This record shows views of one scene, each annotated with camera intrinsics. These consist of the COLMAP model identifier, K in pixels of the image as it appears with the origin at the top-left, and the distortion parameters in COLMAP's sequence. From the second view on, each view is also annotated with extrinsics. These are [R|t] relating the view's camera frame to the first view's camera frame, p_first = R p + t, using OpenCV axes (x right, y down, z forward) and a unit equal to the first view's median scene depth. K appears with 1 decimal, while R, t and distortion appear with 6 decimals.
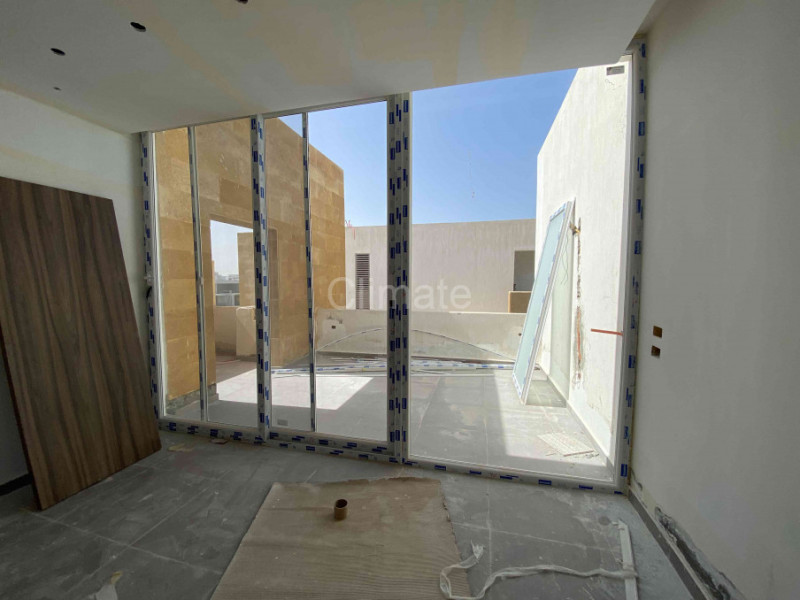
lens RADIAL K [[326.6, 0, 401.2], [0, 326.6, 302.2], [0, 0, 1]] dist [0.007278, -0.014927]
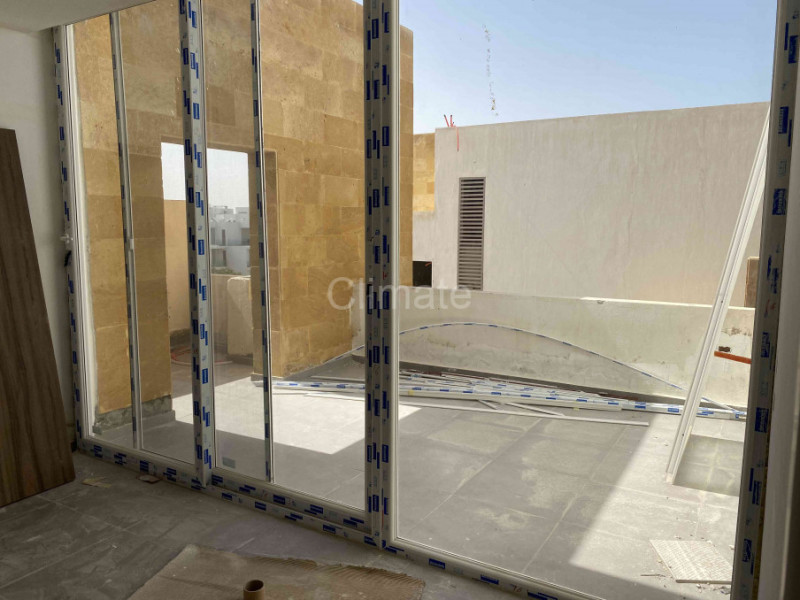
lens RADIAL K [[620.8, 0, 397.1], [0, 620.8, 297.4], [0, 0, 1]] dist [-0.003741, 0.008837]
pose [[0.957831, 0.036898, -0.284954, 0.298242], [-0.022098, 0.998243, 0.054982, -0.038419], [0.286482, -0.046366, 0.956963, -0.079064]]
